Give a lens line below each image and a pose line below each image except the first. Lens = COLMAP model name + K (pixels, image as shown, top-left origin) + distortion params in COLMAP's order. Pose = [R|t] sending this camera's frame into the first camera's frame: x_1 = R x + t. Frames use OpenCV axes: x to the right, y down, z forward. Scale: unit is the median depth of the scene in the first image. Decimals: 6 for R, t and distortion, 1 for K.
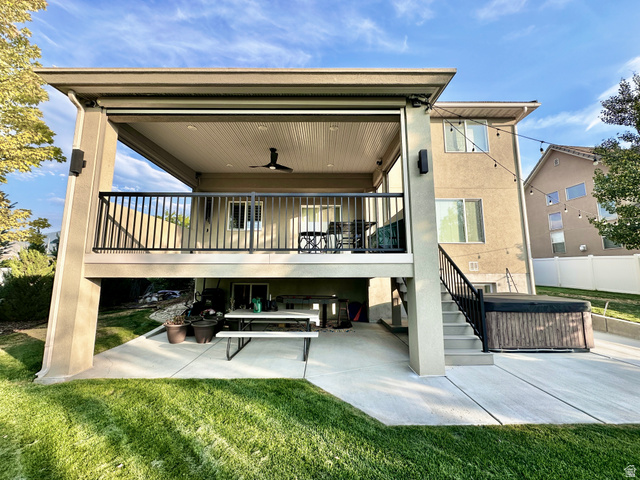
lens RADIAL K [[255.5, 0, 321.7], [0, 255.5, 239.4], [0, 0, 1]] dist [-0.004335, 0.000952]
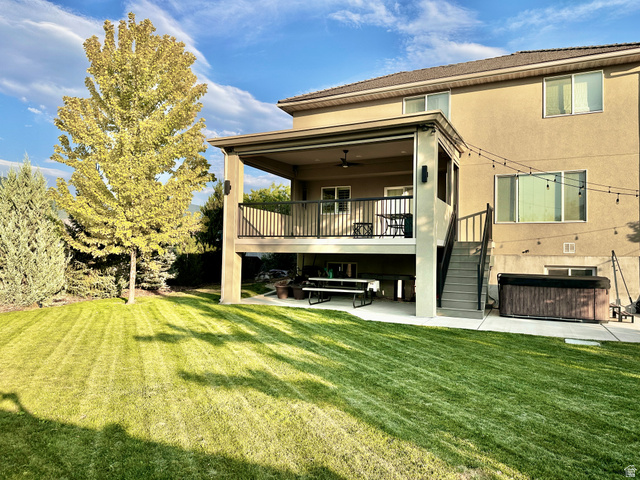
lens RADIAL K [[443.8, 0, 322.8], [0, 443.8, 239.6], [0, 0, 1]] dist [0.045802, -0.048338]
pose [[0.903723, -0.002877, -0.428109, 0.788810], [0.038969, 0.996379, 0.075566, -0.124227], [0.426341, -0.084974, 0.900562, -1.258807]]
